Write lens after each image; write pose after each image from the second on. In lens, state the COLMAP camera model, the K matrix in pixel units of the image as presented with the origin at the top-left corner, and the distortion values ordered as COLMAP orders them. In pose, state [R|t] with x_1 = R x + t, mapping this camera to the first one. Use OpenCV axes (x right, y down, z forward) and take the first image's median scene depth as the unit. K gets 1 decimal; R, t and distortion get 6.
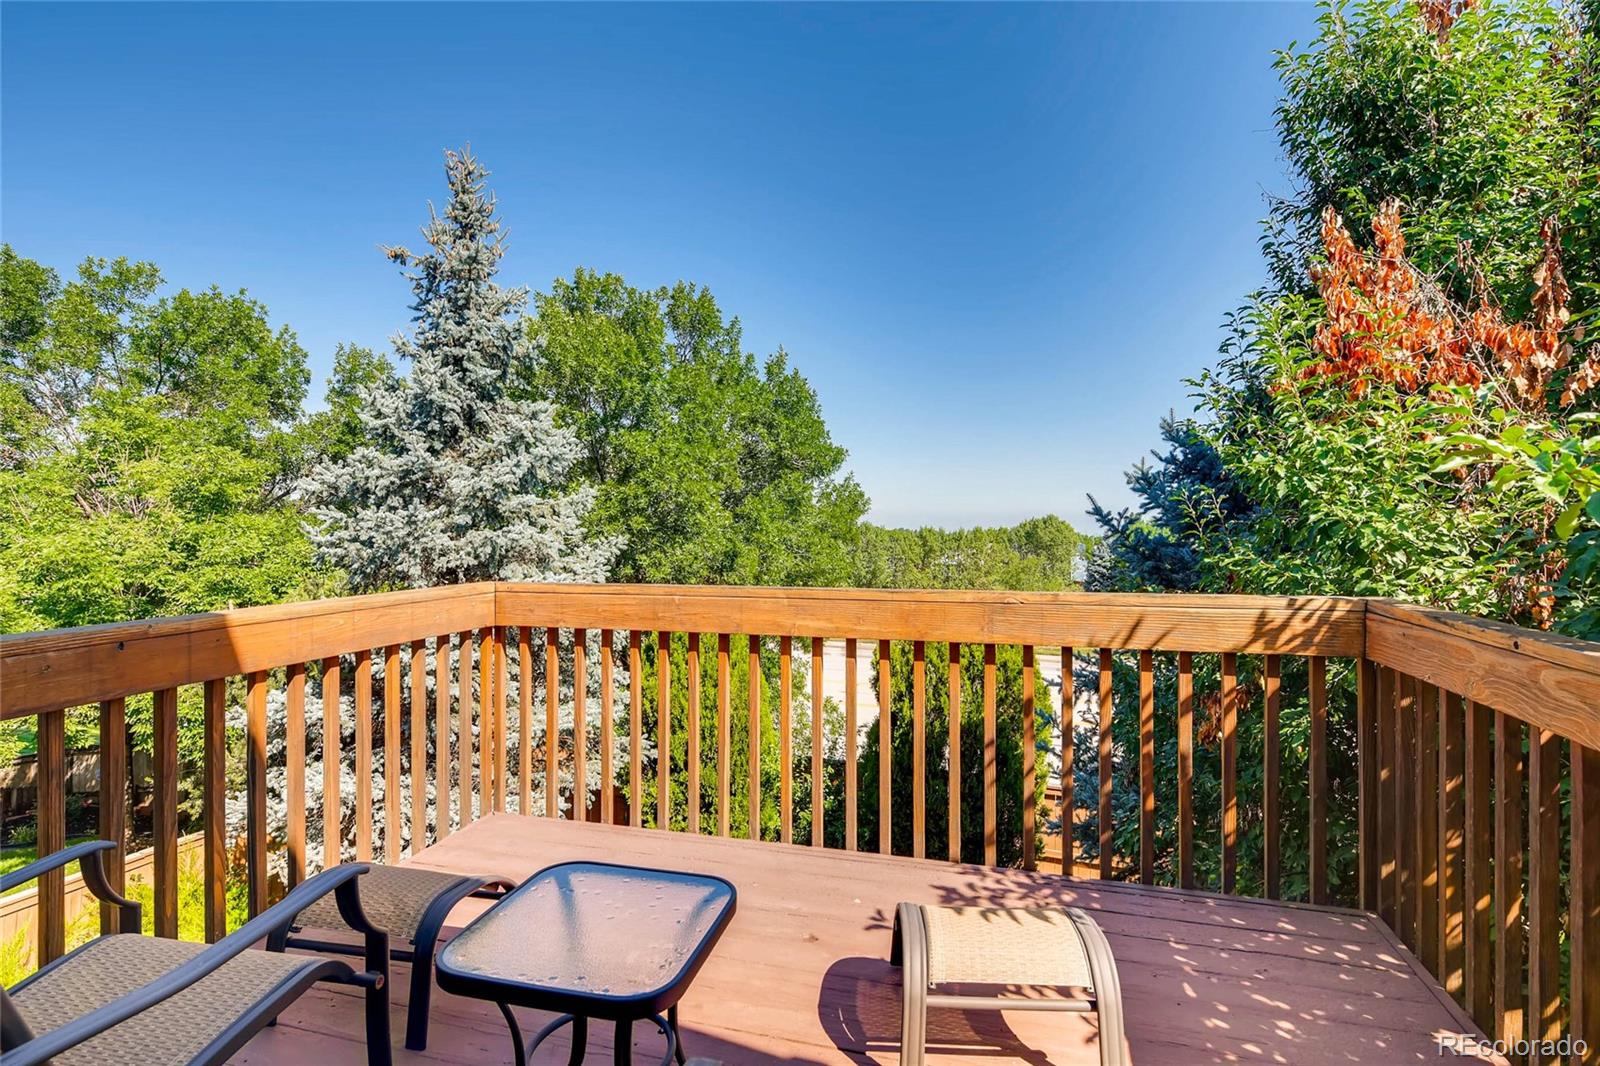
lens RADIAL K [[789.4, 0, 799.2], [0, 789.4, 530.9], [0, 0, 1]] dist [-0.001439, -0.000112]
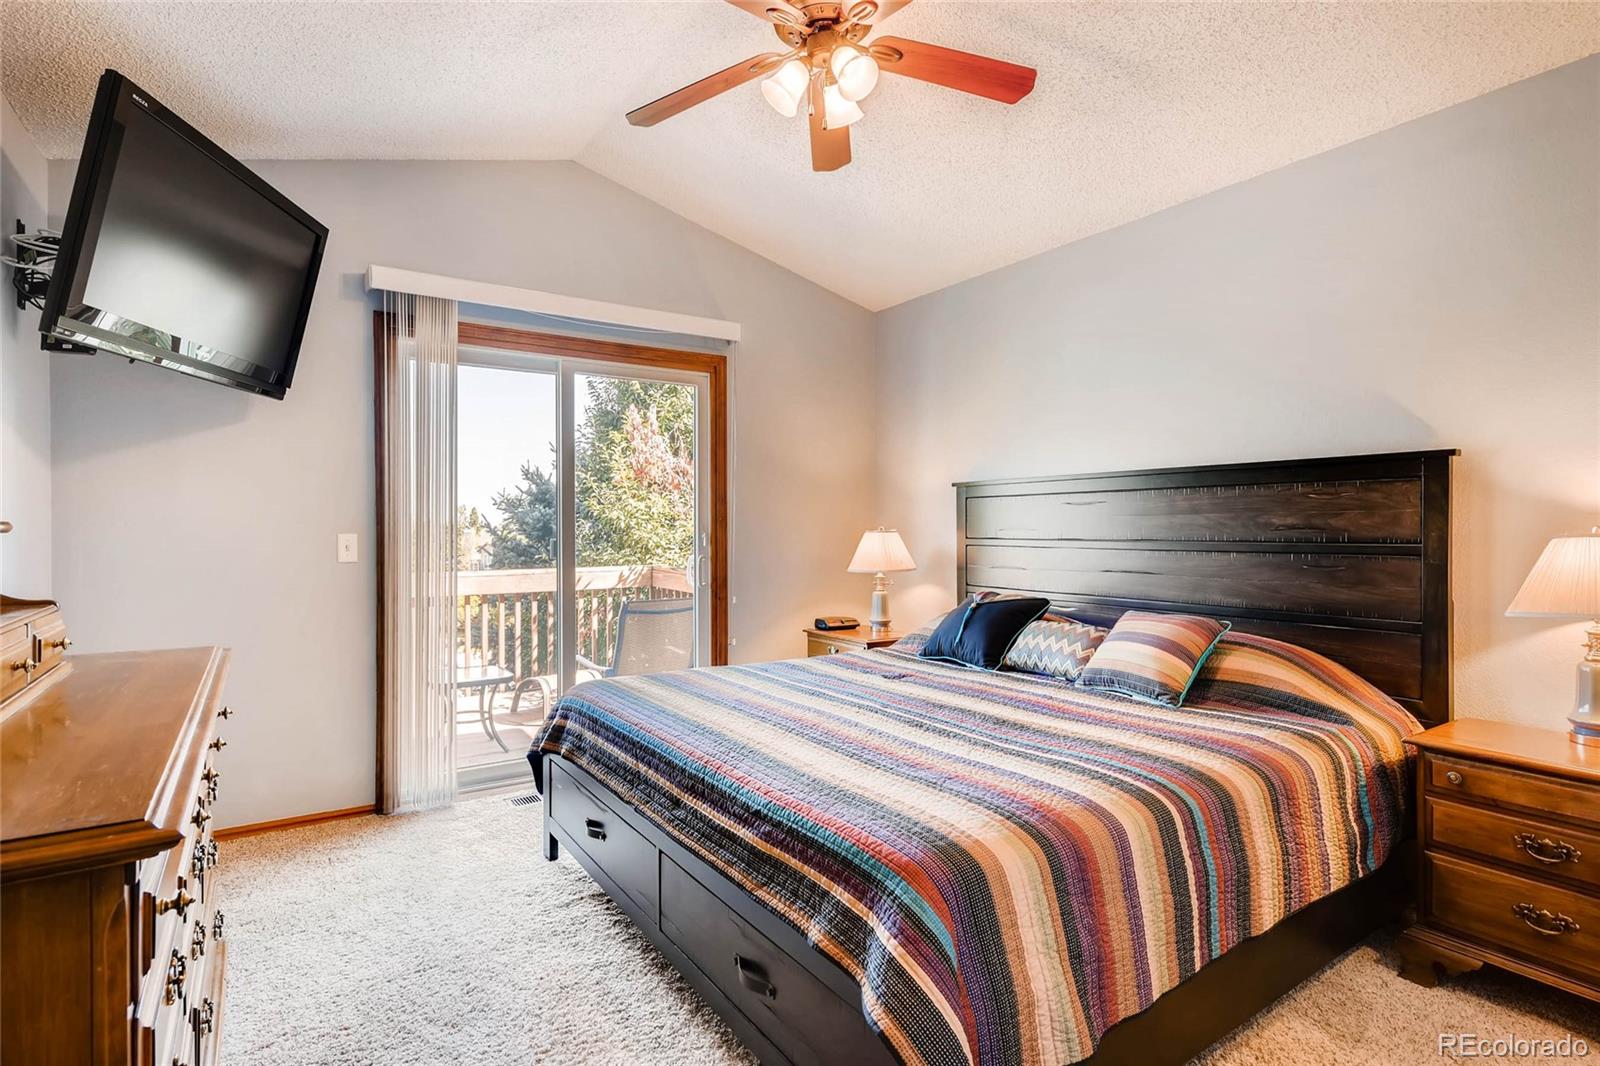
lens RADIAL K [[789.4, 0, 798.4], [0, 789.4, 529.9], [0, 0, 1]] dist [-0.001439, -0.000112]
pose [[0.645020, -0.007382, 0.764130, -1.006862], [0.007211, 0.999968, 0.003574, -0.043131], [-0.764131, 0.003205, 0.645053, -1.118409]]
